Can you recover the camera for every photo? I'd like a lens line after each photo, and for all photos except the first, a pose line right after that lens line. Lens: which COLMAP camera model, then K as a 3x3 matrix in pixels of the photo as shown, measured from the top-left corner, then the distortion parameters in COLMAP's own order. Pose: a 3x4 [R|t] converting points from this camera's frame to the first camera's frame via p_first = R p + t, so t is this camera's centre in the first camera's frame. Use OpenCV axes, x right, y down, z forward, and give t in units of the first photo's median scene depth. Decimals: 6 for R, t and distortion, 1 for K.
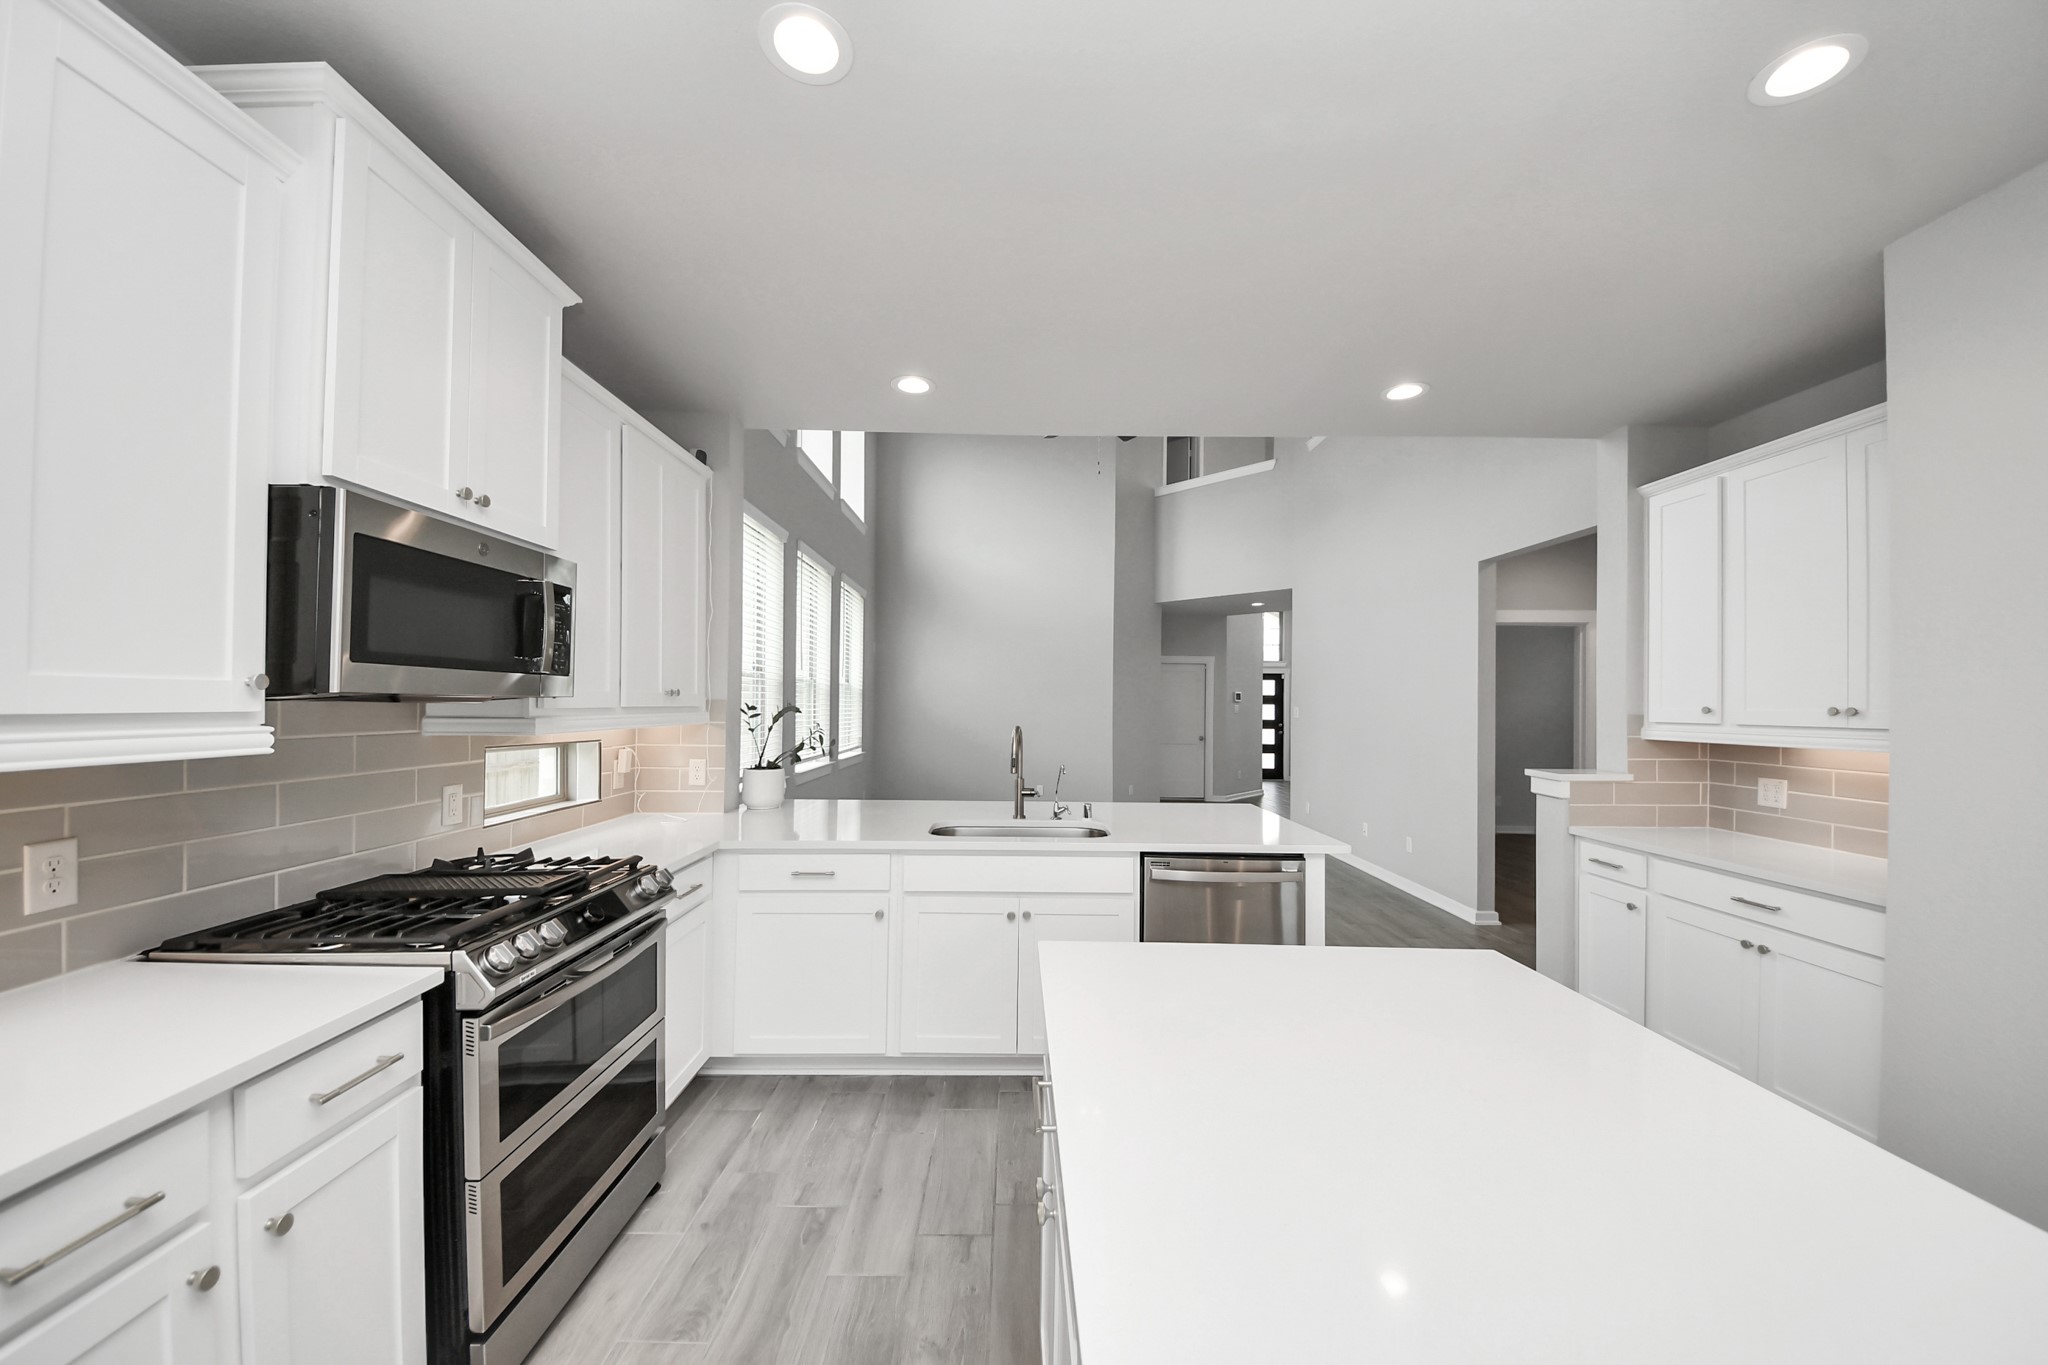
lens RADIAL K [[733.1, 0, 1024.6], [0, 733.1, 699.6], [0, 0, 1]] dist [0.000073, 0.000004]
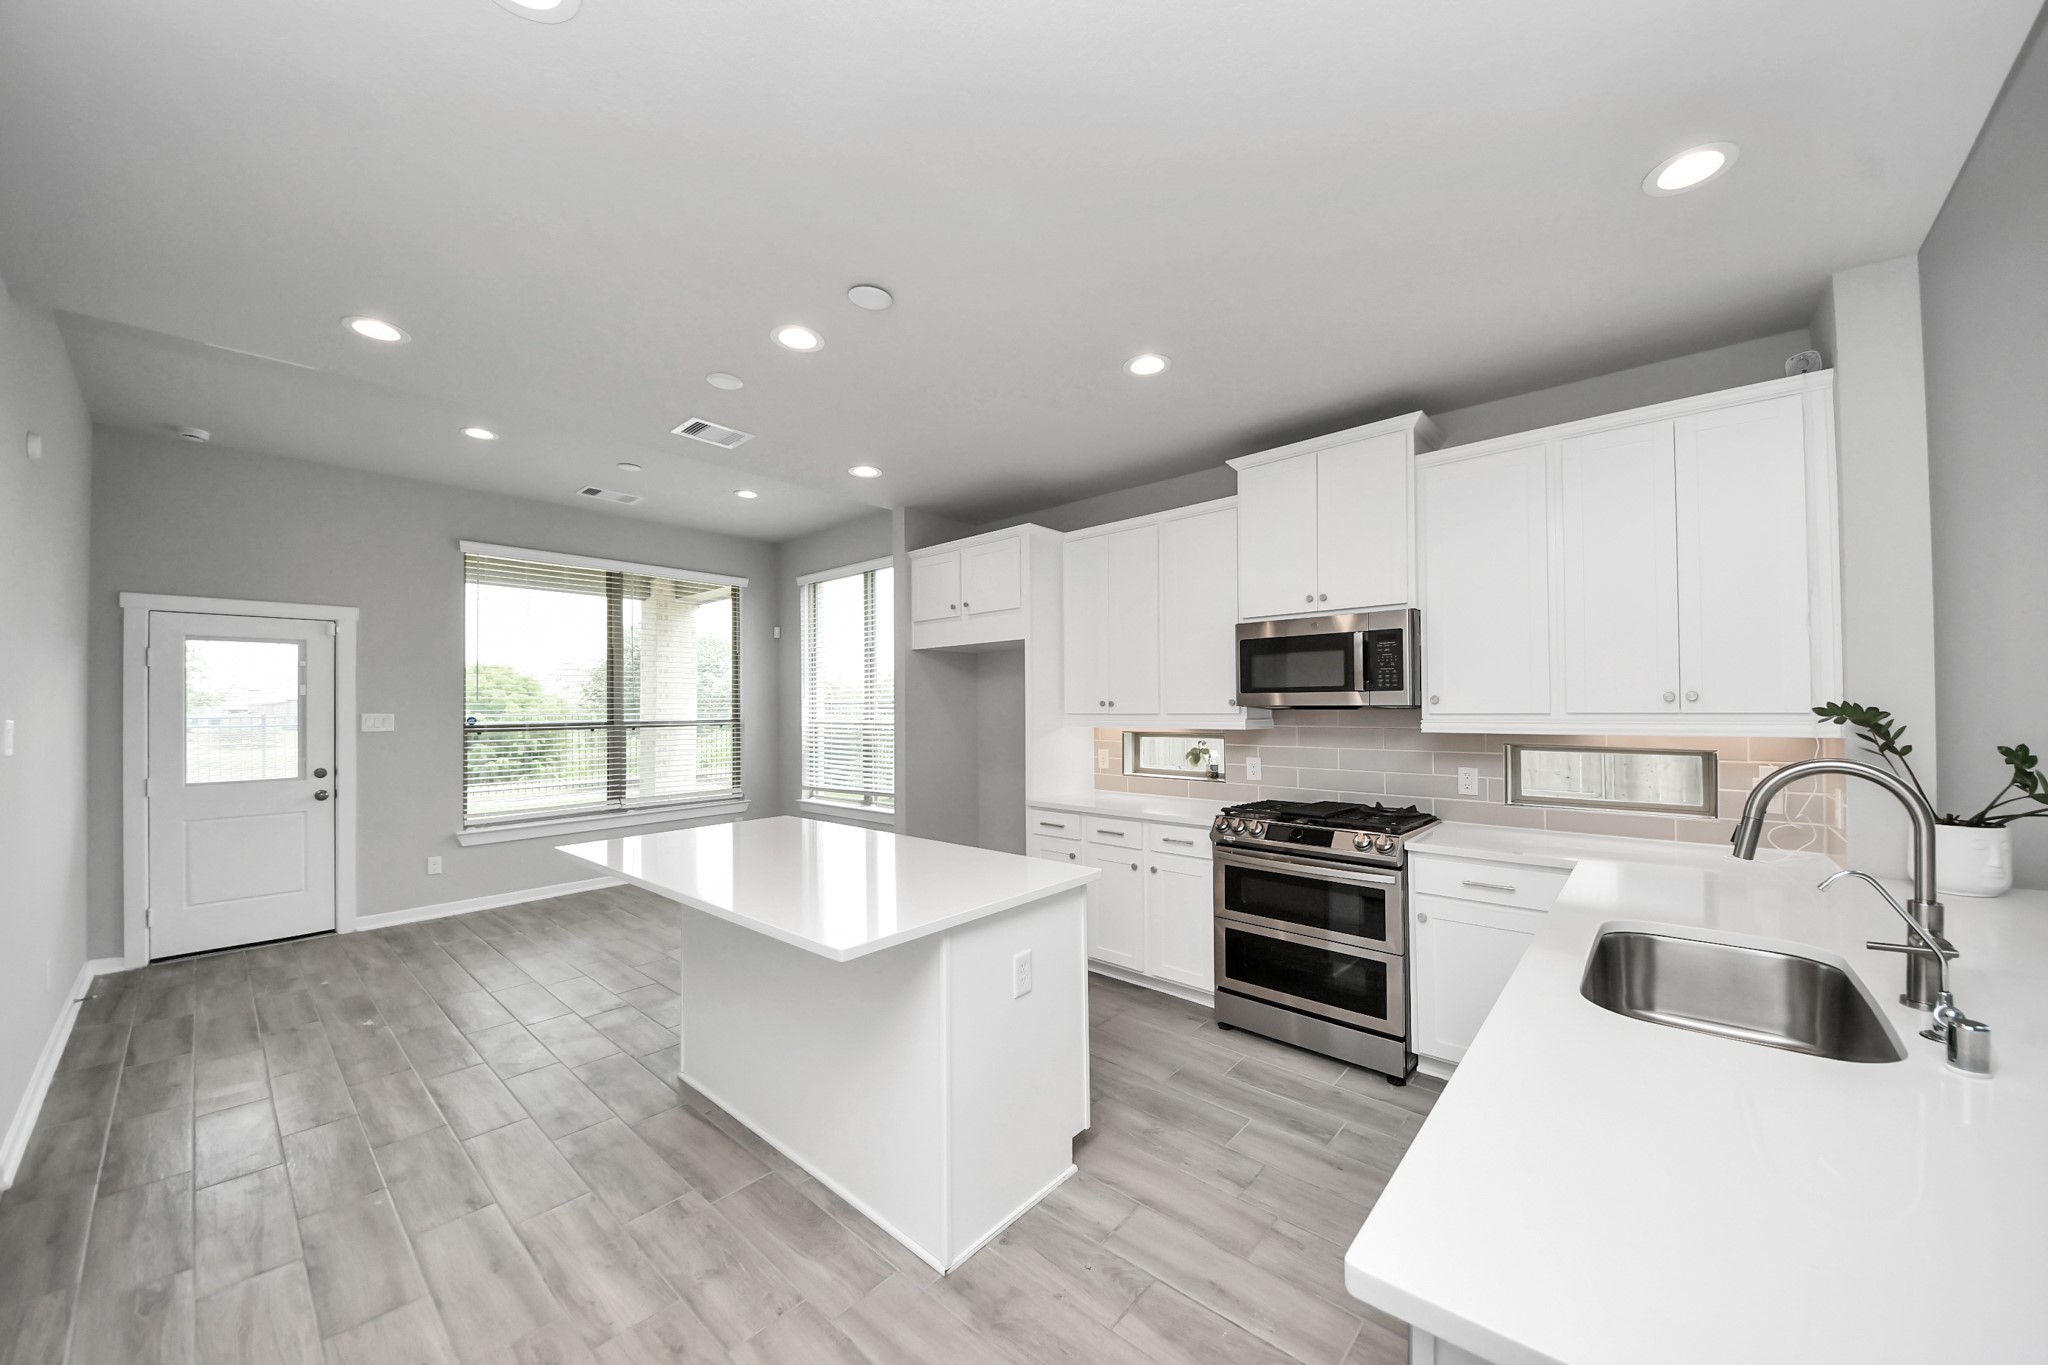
lens RADIAL K [[733.1, 0, 1024.6], [0, 733.1, 699.6], [0, 0, 1]] dist [0.000073, 0.000004]
pose [[-0.672027, -0.009123, -0.740471, 1.039864], [0.008477, 0.999764, -0.020010, 0.007180], [0.740479, -0.019724, -0.671790, 1.597163]]
